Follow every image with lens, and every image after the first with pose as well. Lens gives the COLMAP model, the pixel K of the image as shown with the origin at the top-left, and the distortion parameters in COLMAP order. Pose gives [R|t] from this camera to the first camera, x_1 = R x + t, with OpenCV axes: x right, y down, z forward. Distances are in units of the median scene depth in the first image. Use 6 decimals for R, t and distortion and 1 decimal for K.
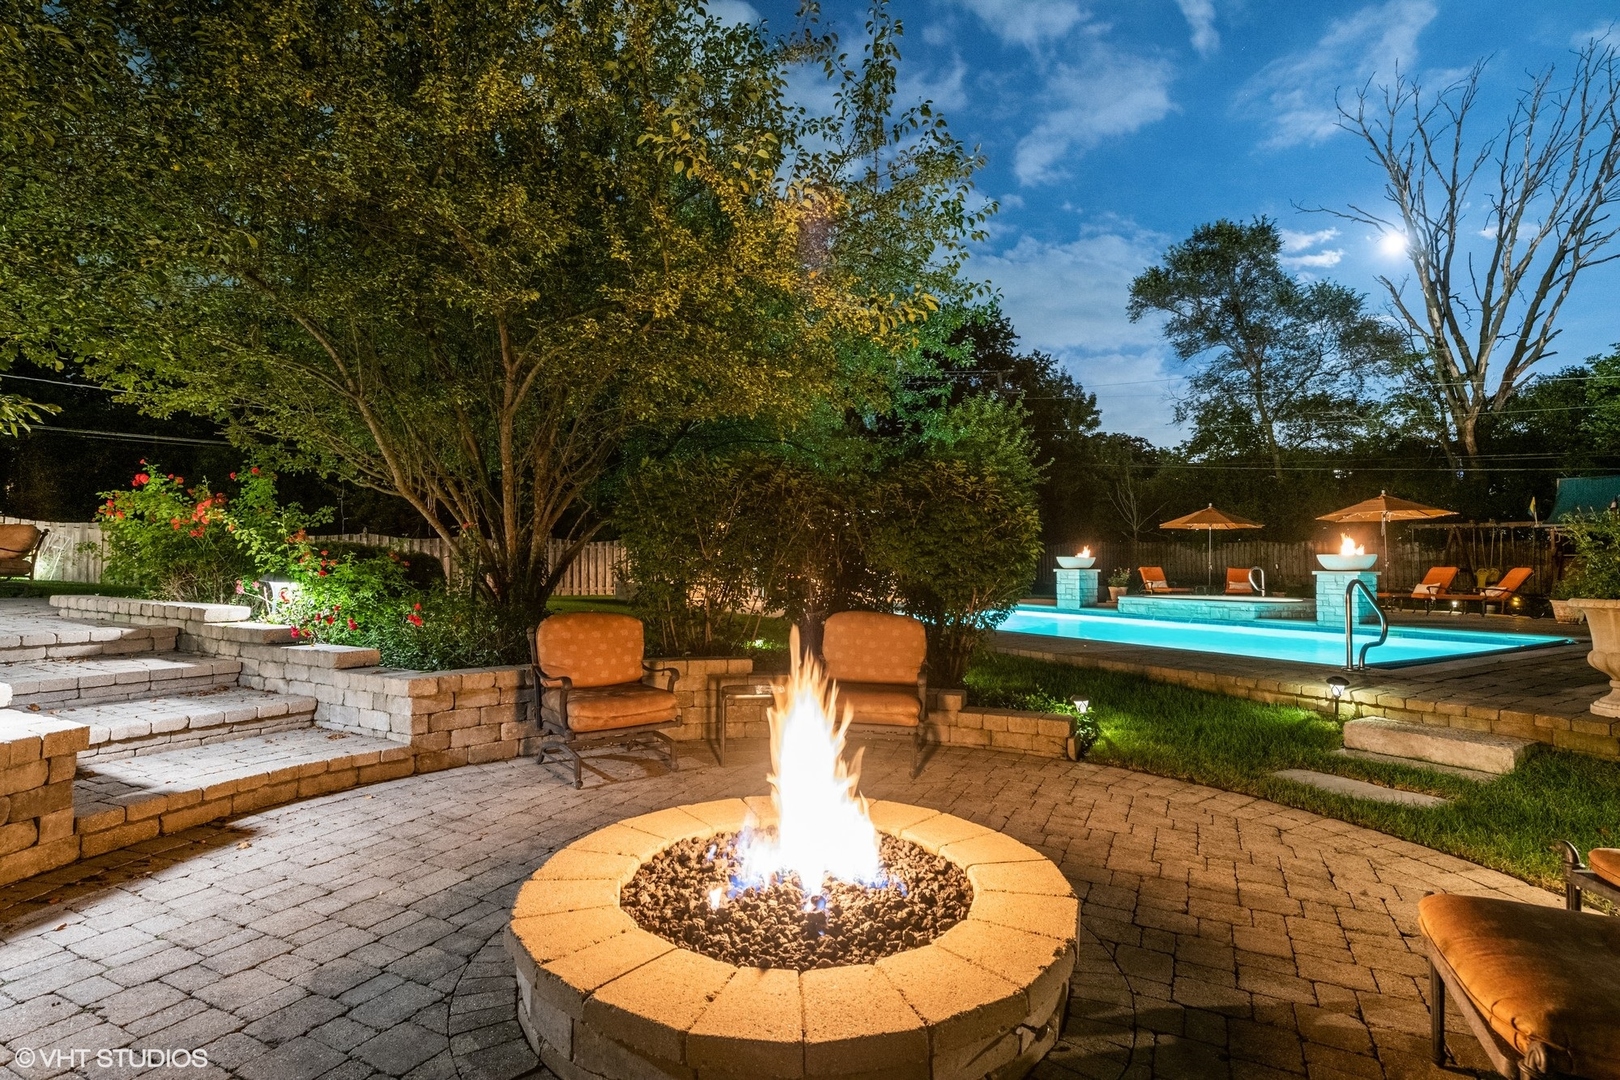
lens RADIAL K [[779.6, 0, 810.0], [0, 779.6, 540.0], [0, 0, 1]] dist [0.000305, 0.000287]
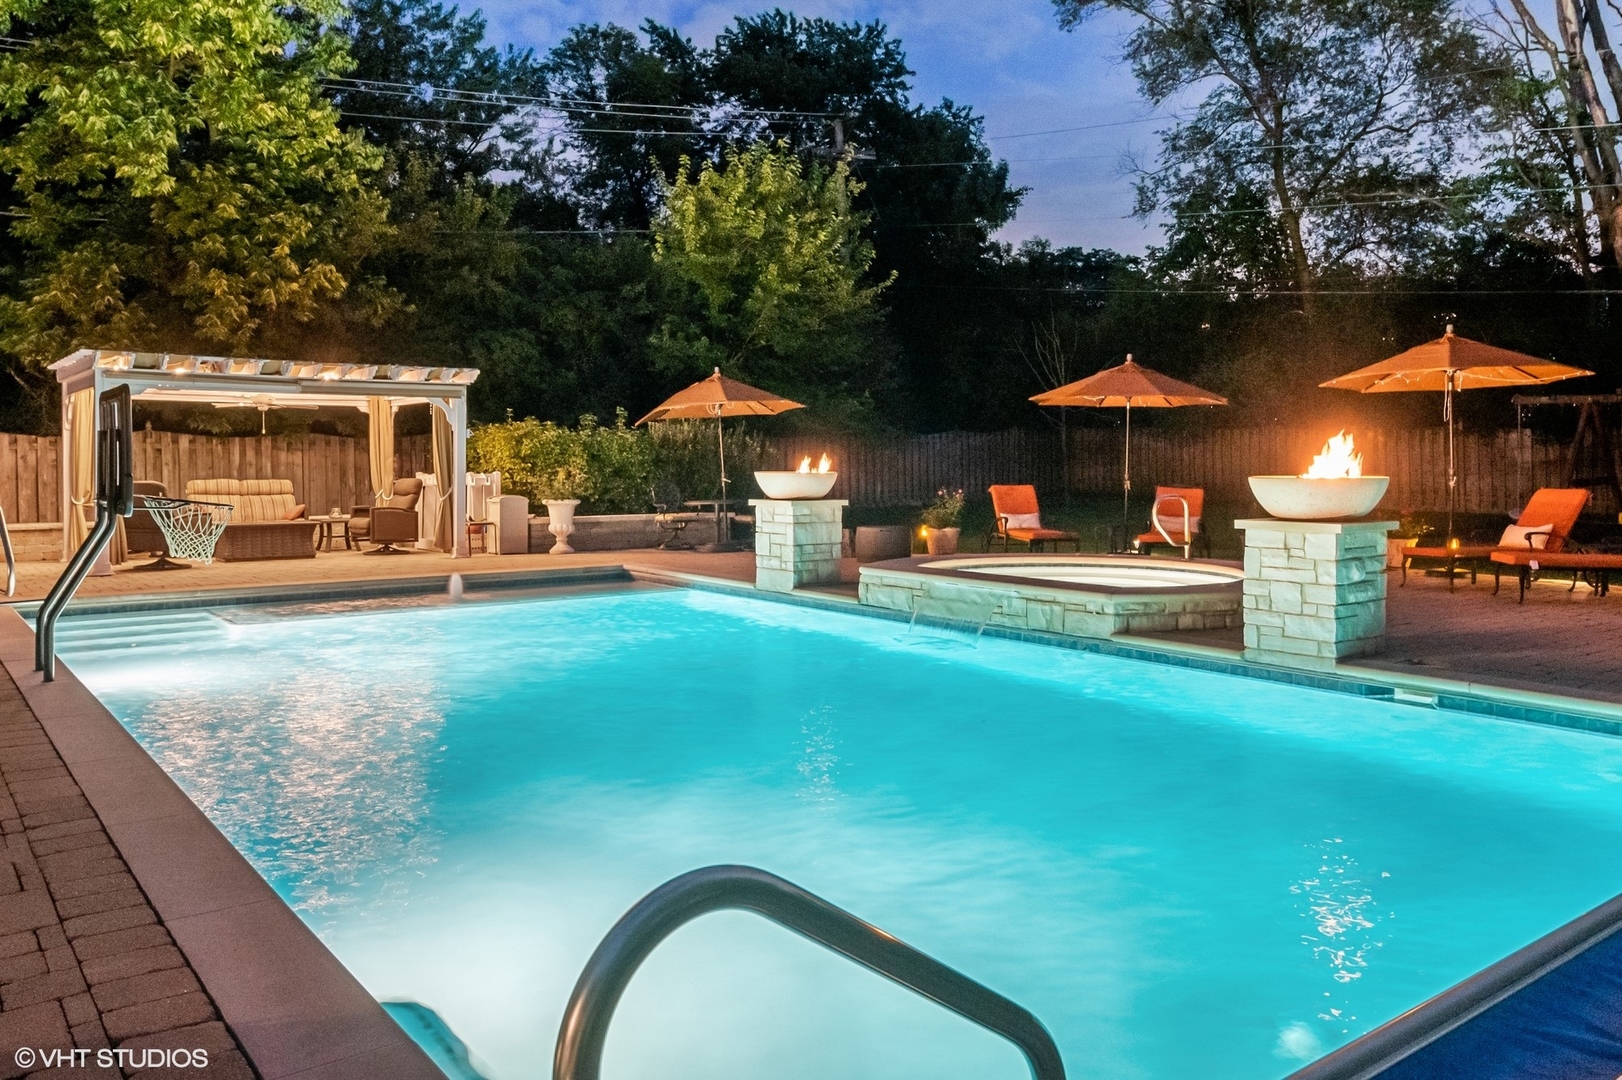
lens RADIAL K [[1215.5, 0, 811.7], [0, 1215.5, 470.9], [0, 0, 1]] dist [0.013775, -0.002058]
pose [[0.992886, -0.007990, 0.118804, 0.143036], [0.003068, 0.999131, 0.041562, -0.003977], [-0.119033, -0.040901, 0.992047, 0.167665]]
